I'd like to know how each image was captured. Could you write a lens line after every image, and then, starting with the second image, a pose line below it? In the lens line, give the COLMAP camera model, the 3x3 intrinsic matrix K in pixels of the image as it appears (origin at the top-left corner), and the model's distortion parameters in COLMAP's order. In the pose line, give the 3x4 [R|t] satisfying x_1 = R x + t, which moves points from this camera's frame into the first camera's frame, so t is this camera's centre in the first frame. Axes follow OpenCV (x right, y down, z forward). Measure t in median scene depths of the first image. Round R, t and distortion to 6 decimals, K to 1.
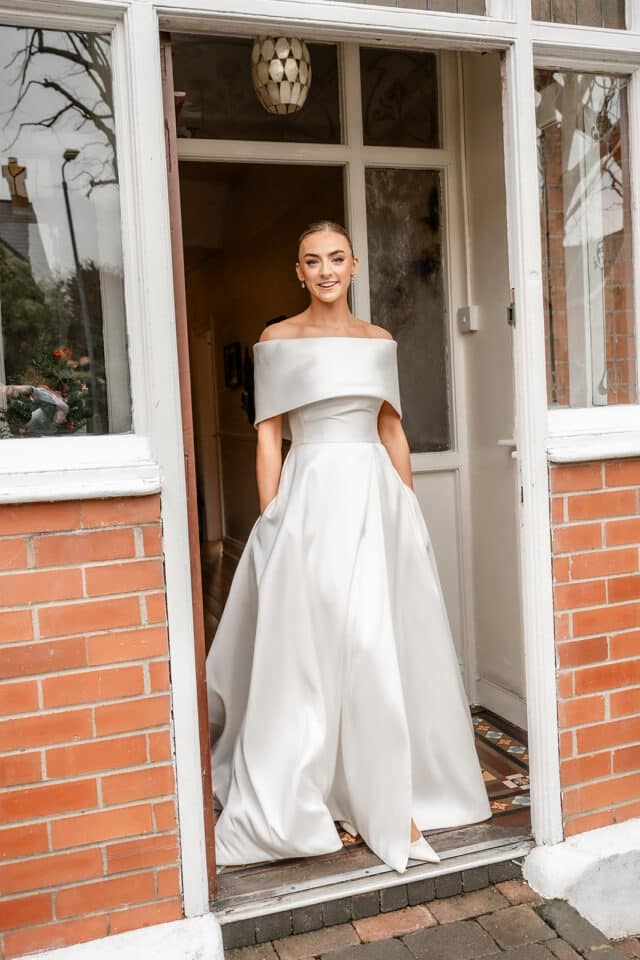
lens RADIAL K [[887.1, 0, 321.6], [0, 887.1, 449.8], [0, 0, 1]] dist [-0.007416, 0.000000]
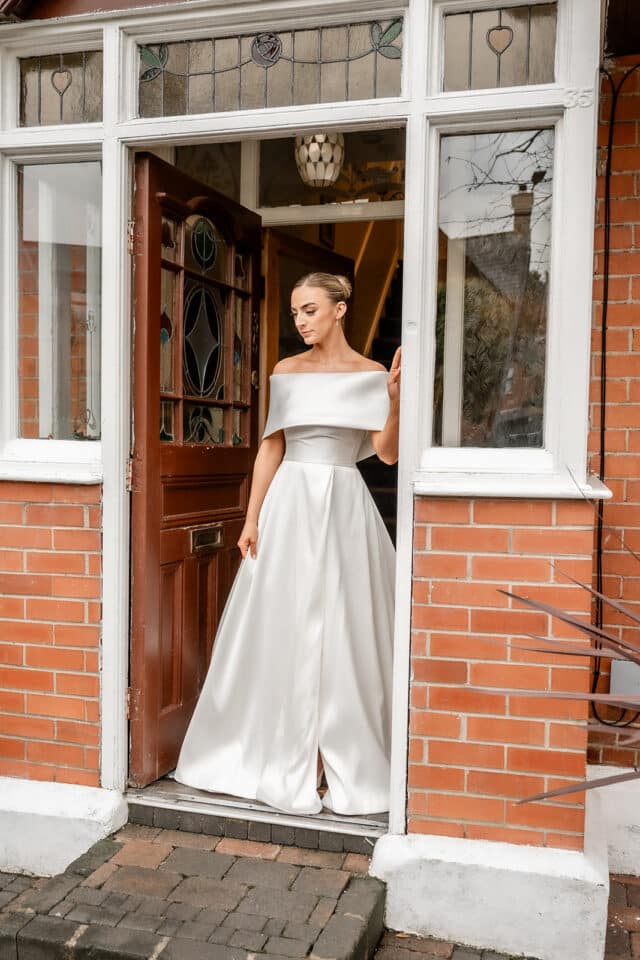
lens RADIAL K [[844.3, 0, 320.2], [0, 844.3, 480.2], [0, 0, 1]] dist [-0.014028, 0.020674]
pose [[0.840324, 0.090729, -0.534438, 0.725044], [-0.085593, 0.995734, 0.034460, -0.029267], [0.535284, 0.016787, 0.844505, 0.043283]]
